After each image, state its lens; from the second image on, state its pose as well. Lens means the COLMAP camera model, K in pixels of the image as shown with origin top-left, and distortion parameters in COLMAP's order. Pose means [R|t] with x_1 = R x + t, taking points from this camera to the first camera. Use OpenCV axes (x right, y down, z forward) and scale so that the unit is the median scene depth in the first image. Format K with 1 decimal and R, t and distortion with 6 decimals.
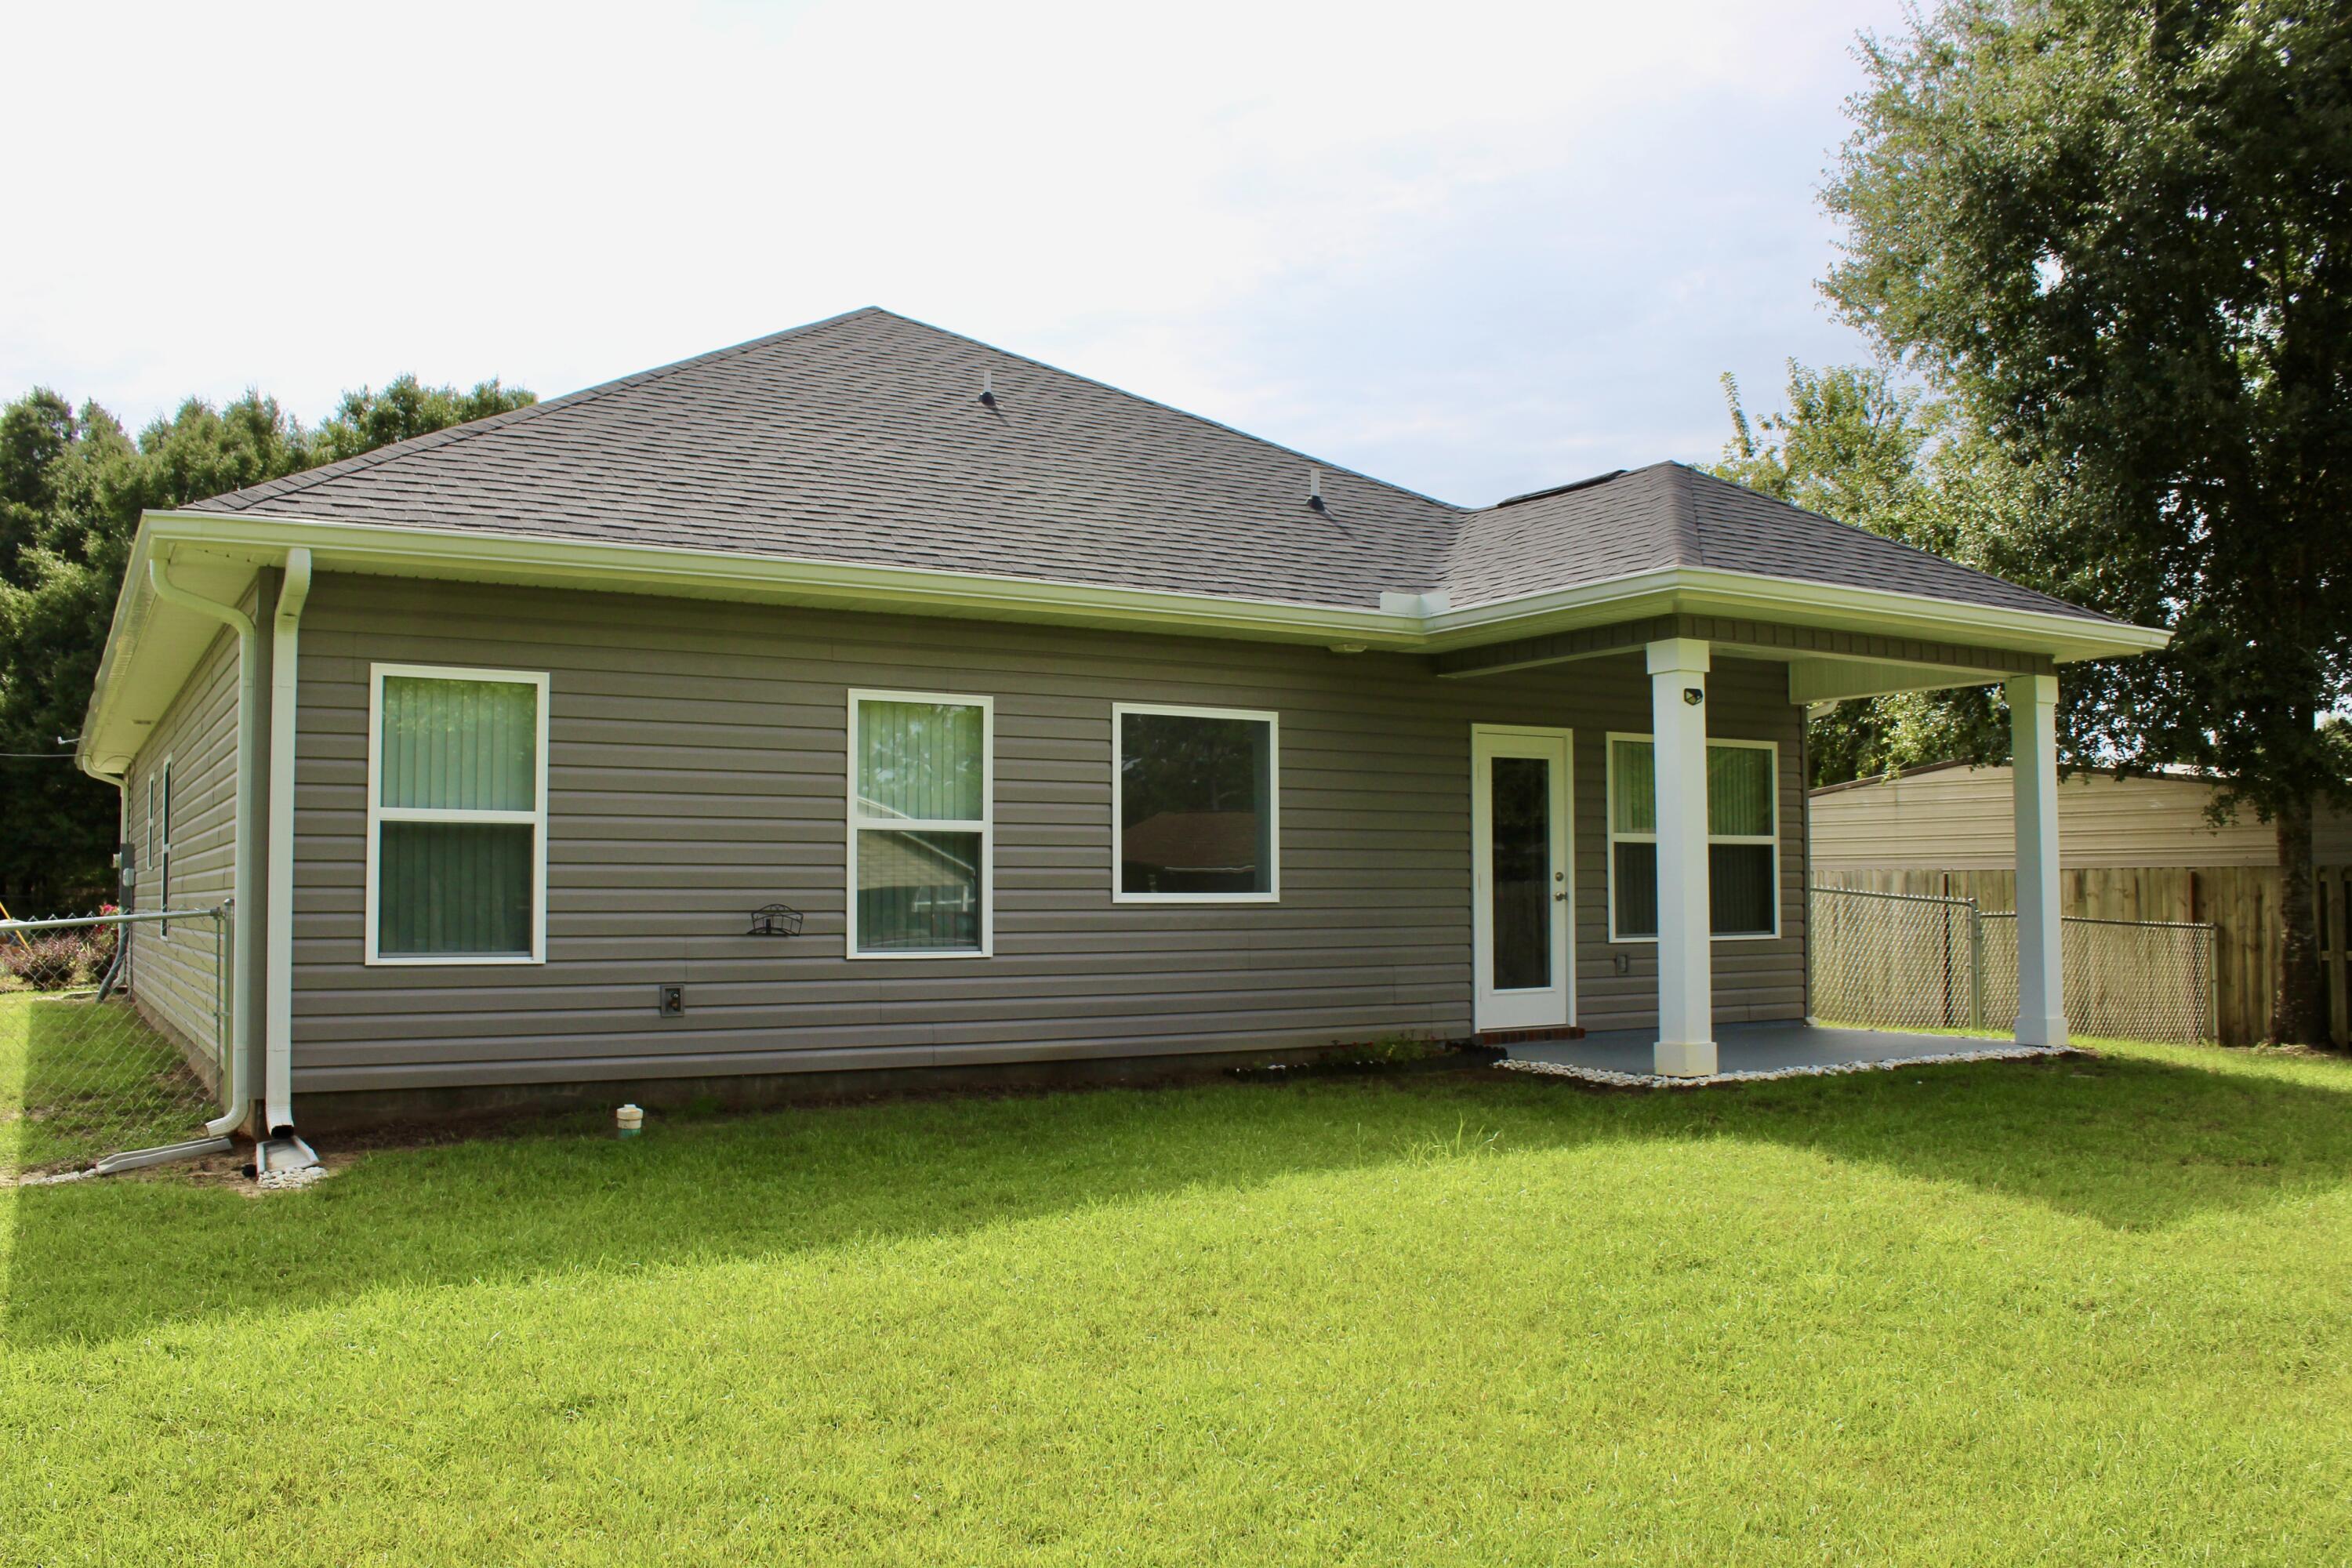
lens RADIAL K [[1946.1, 0, 1179.2], [0, 1946.1, 787.9], [0, 0, 1]] dist [-0.152901, 0.113352]
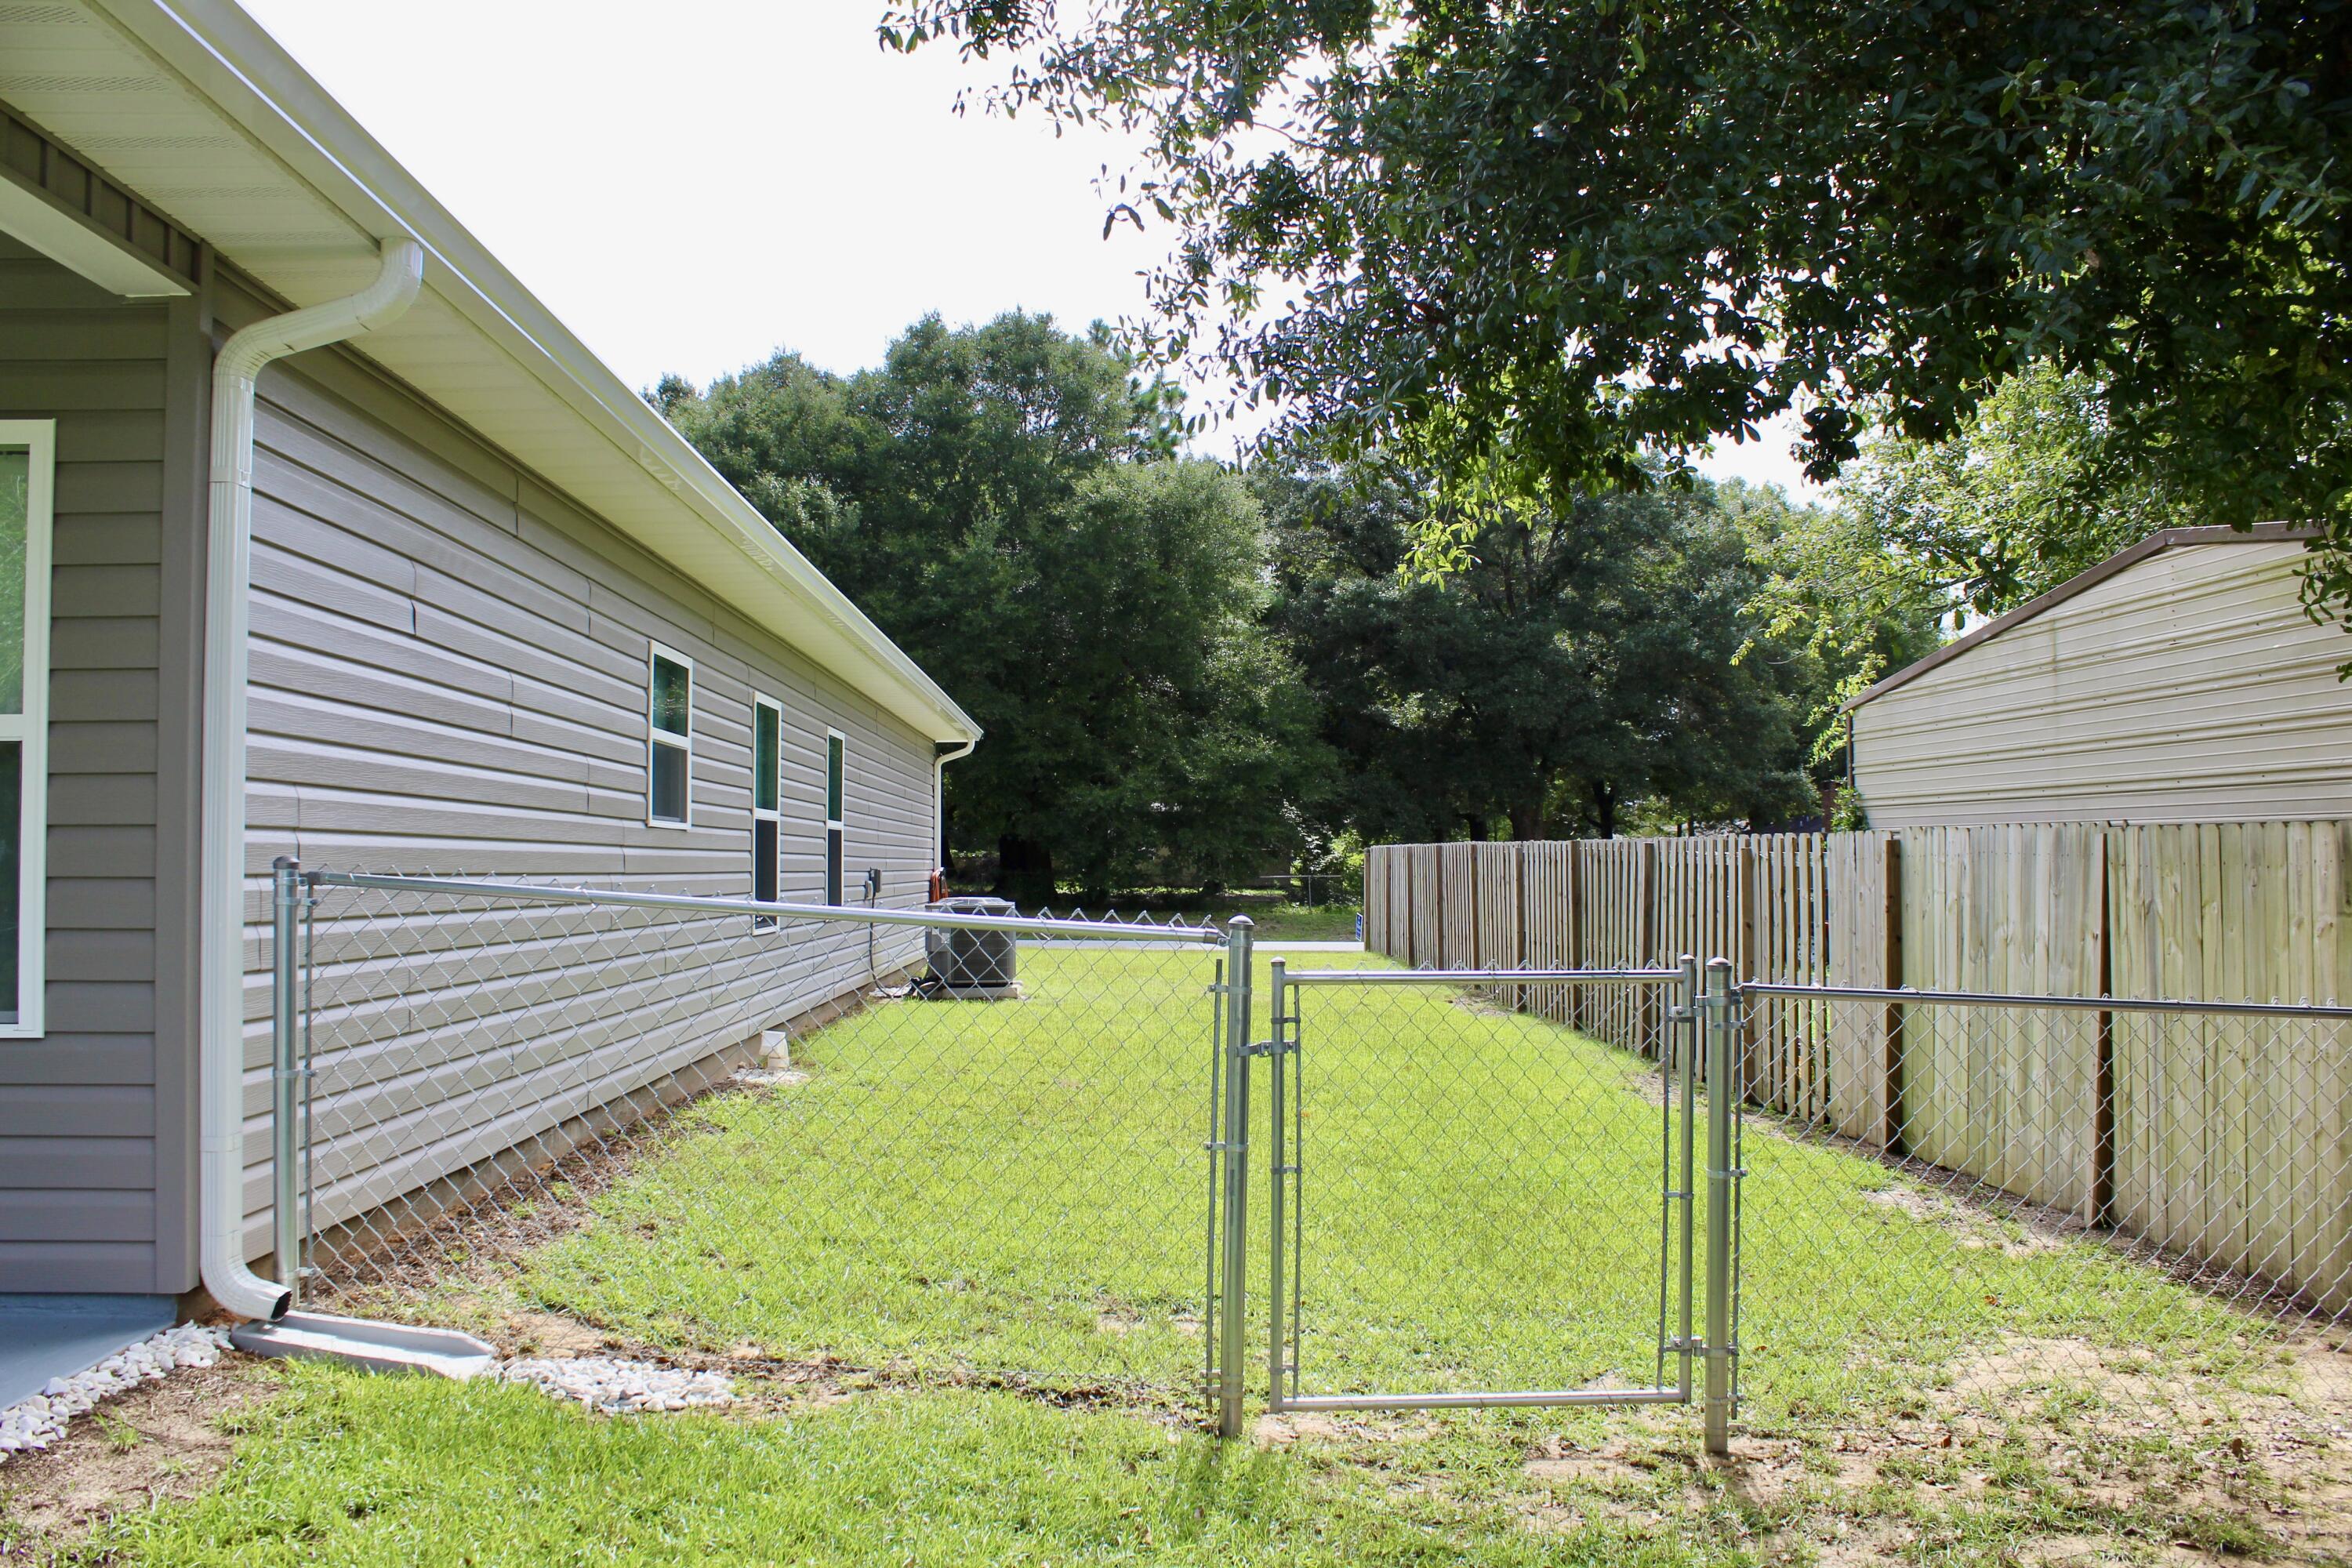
lens RADIAL K [[1946.1, 0, 1183.3], [0, 1946.1, 776.8], [0, 0, 1]] dist [-0.152901, 0.113352]
pose [[0.869715, -0.018489, -0.493208, 0.679741], [0.024976, 0.999666, 0.006568, 0.041383], [0.492922, -0.018031, 0.869886, 0.890078]]
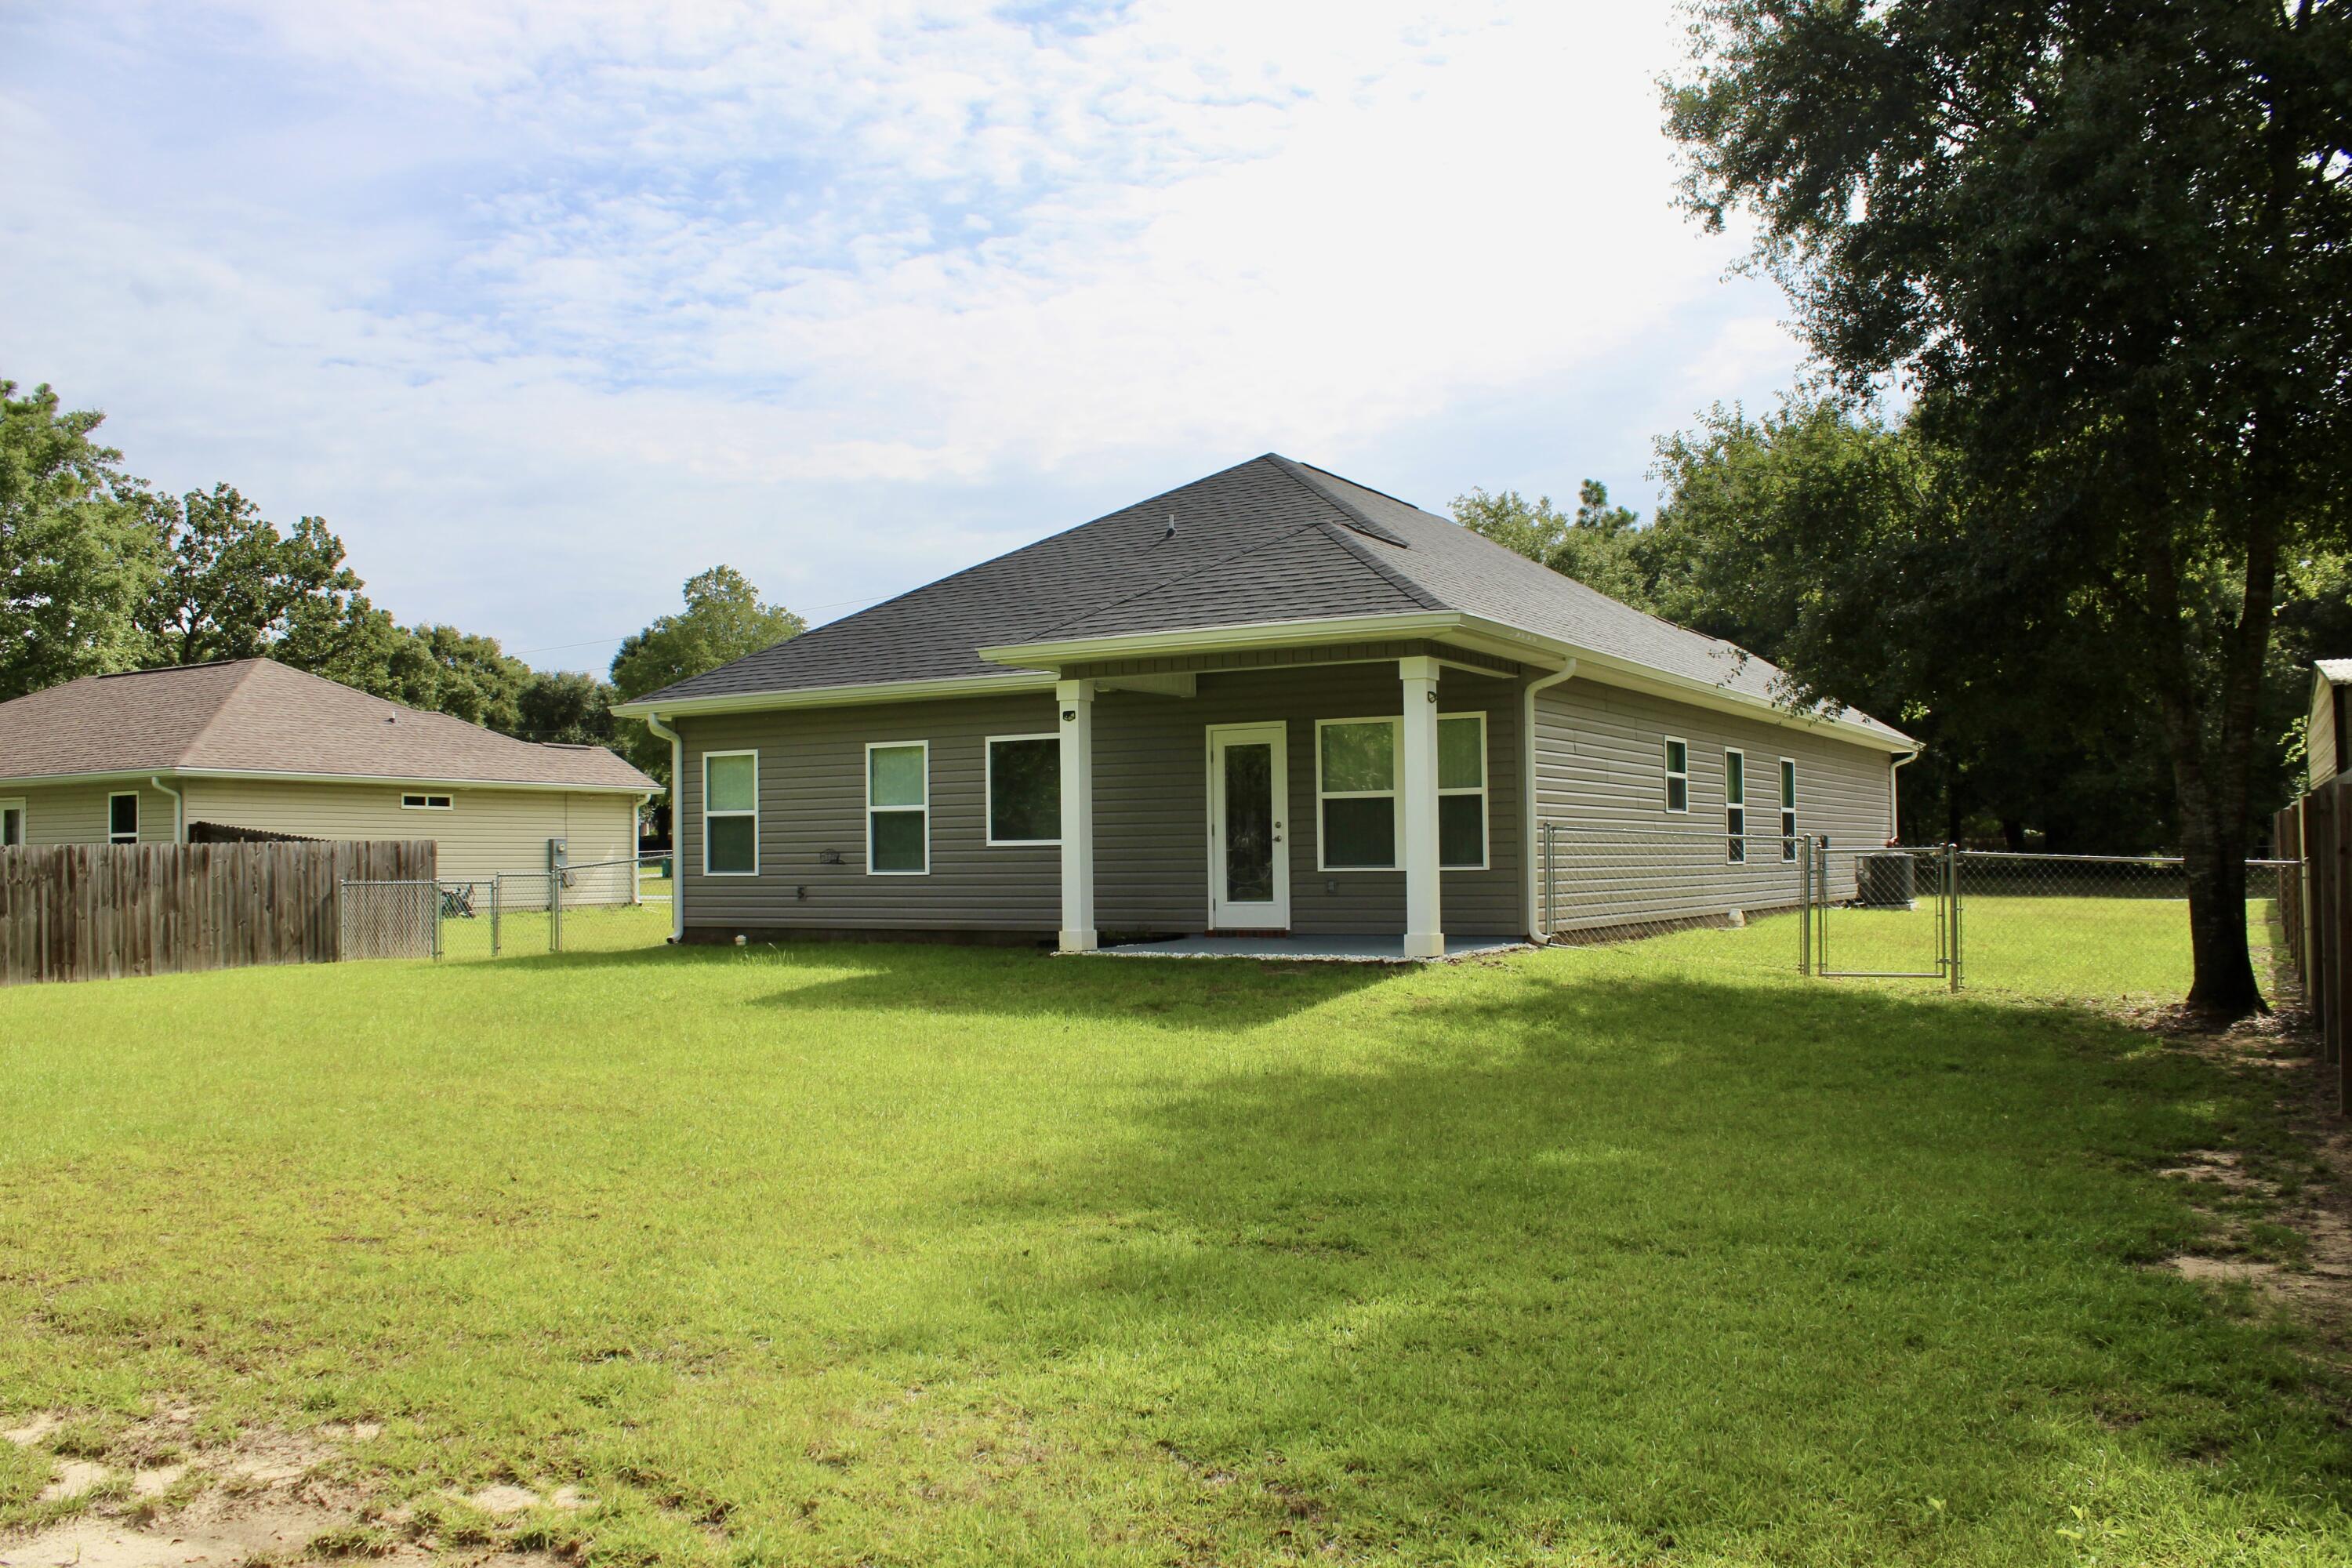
lens RADIAL K [[1946.1, 0, 1192.2], [0, 1946.1, 781.2], [0, 0, 1]] dist [-0.152901, 0.113352]
pose [[0.475860, -0.037972, -0.878701, 1.426277], [0.060213, 0.998130, -0.010524, 0.024617], [0.877457, -0.047901, 0.477257, 0.255608]]
